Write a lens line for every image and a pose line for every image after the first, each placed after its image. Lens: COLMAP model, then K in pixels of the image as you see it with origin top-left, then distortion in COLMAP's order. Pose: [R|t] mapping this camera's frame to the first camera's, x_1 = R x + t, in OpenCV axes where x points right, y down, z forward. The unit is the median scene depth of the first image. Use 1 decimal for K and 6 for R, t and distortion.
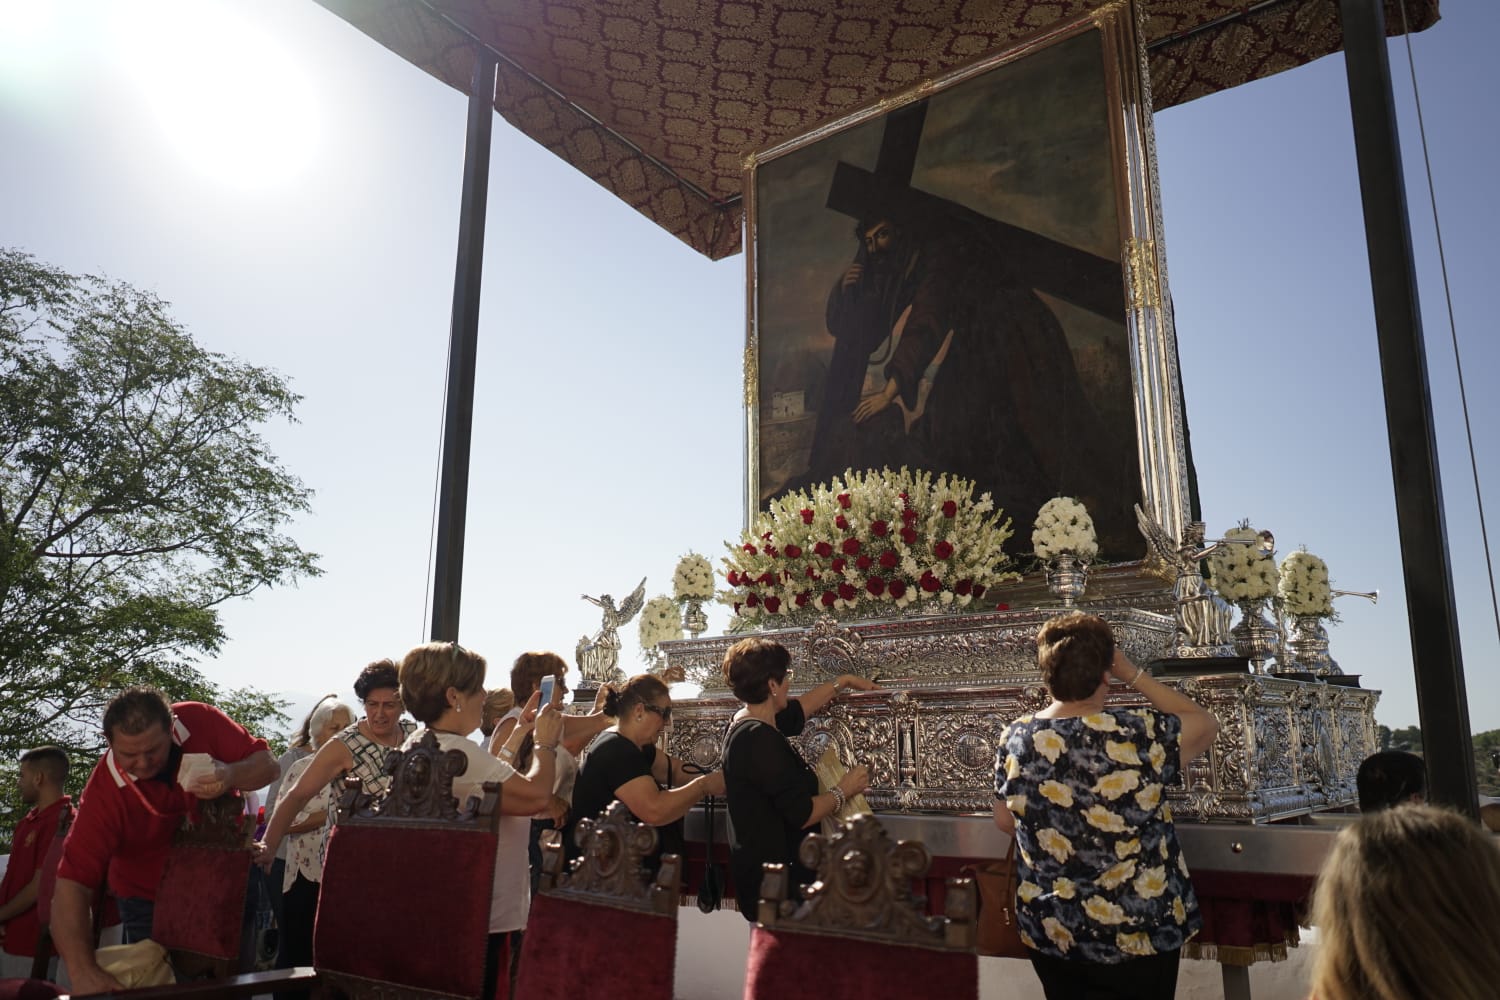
lens RADIAL K [[1157.7, 0, 745.3], [0, 1157.7, 493.3], [0, 0, 1]] dist [-0.011524, 0.001199]
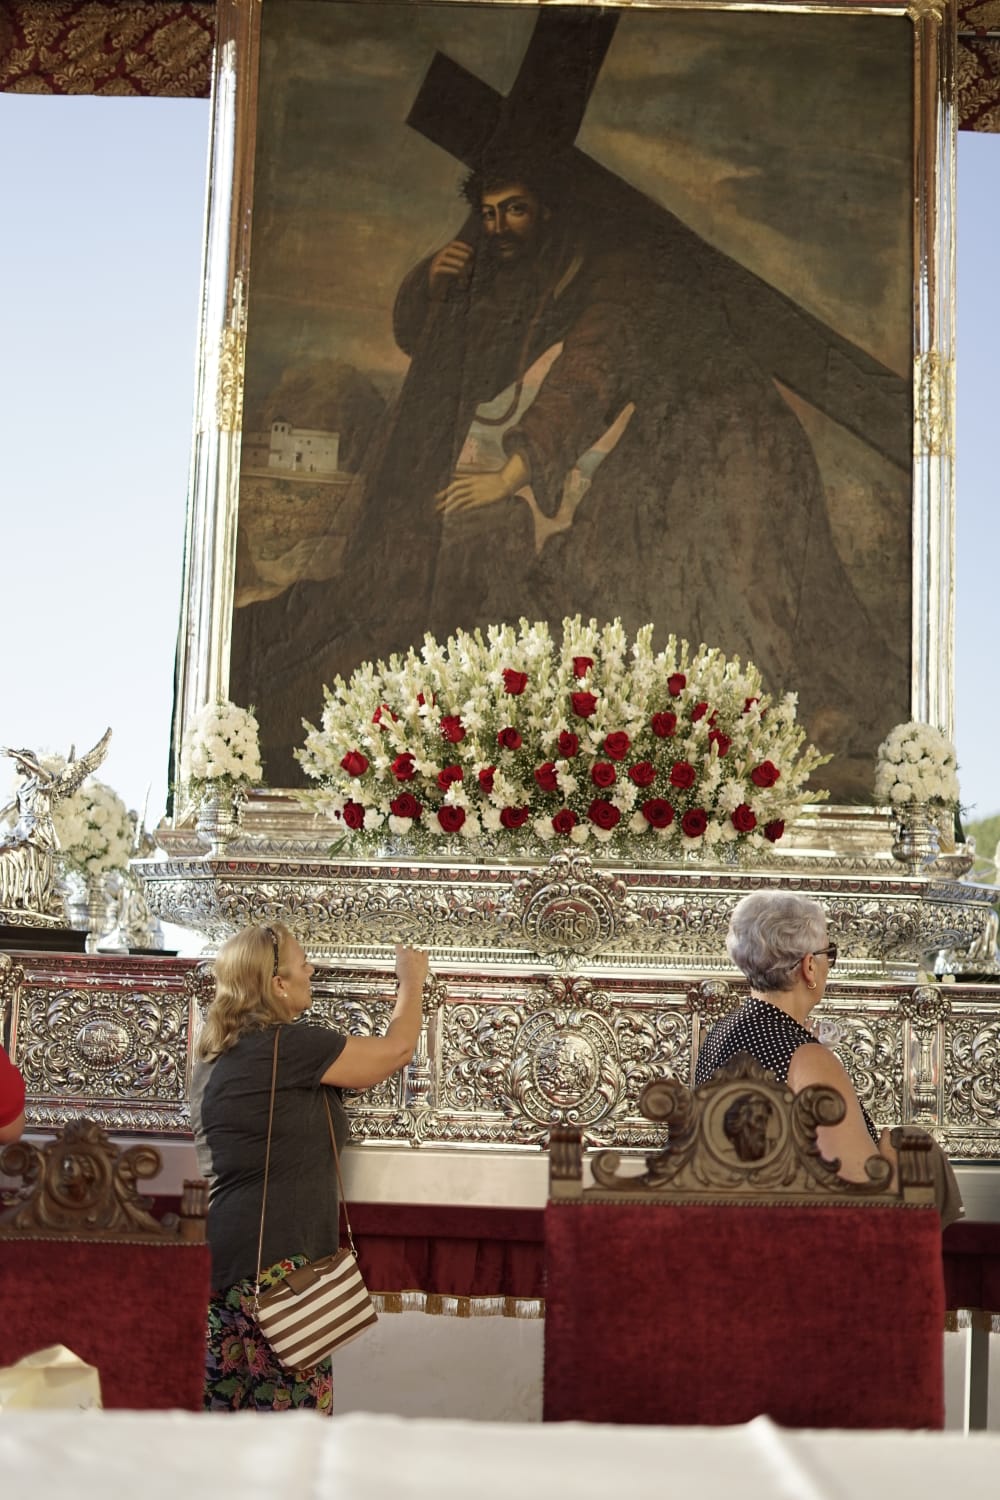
lens RADIAL K [[2194.1, 0, 500.4], [0, 2194.1, 749.1], [0, 0, 1]] dist [-0.006242, 0.000000]
pose [[0.771577, 0.106159, 0.627216, -0.590402], [-0.174348, 0.983513, 0.048012, 0.000011], [-0.611778, -0.146399, 0.777364, 0.075281]]
